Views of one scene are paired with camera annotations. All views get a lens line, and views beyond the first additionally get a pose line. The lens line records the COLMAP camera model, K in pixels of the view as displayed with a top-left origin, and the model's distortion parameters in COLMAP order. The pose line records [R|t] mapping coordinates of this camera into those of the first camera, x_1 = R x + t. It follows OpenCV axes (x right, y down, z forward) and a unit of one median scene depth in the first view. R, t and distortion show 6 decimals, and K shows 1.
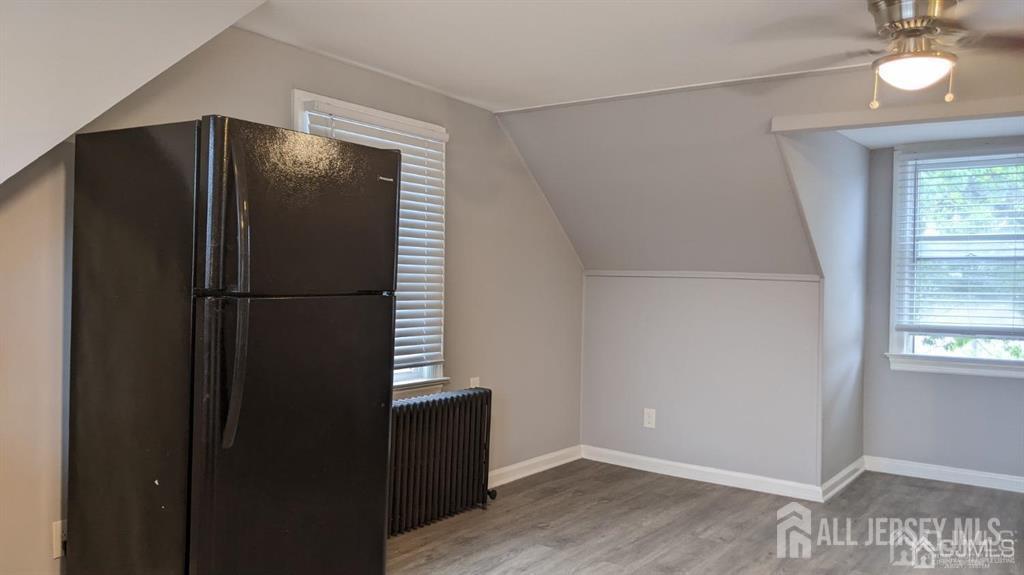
lens RADIAL K [[785.9, 0, 512.0], [0, 785.9, 287.5], [0, 0, 1]] dist [0.048679, -0.003633]
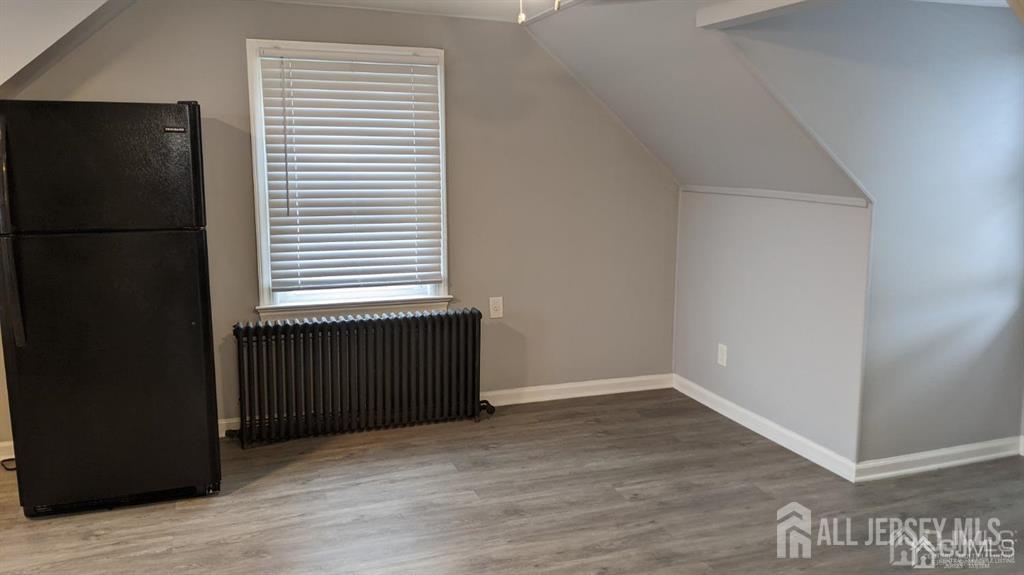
lens RADIAL K [[785.9, 0, 512.0], [0, 785.9, 287.5], [0, 0, 1]] dist [0.048679, -0.003633]
pose [[0.837464, 0.071183, -0.541836, 0.552614], [0.006757, 0.990056, 0.140510, -0.043271], [0.546450, -0.121333, 0.828656, 0.177015]]
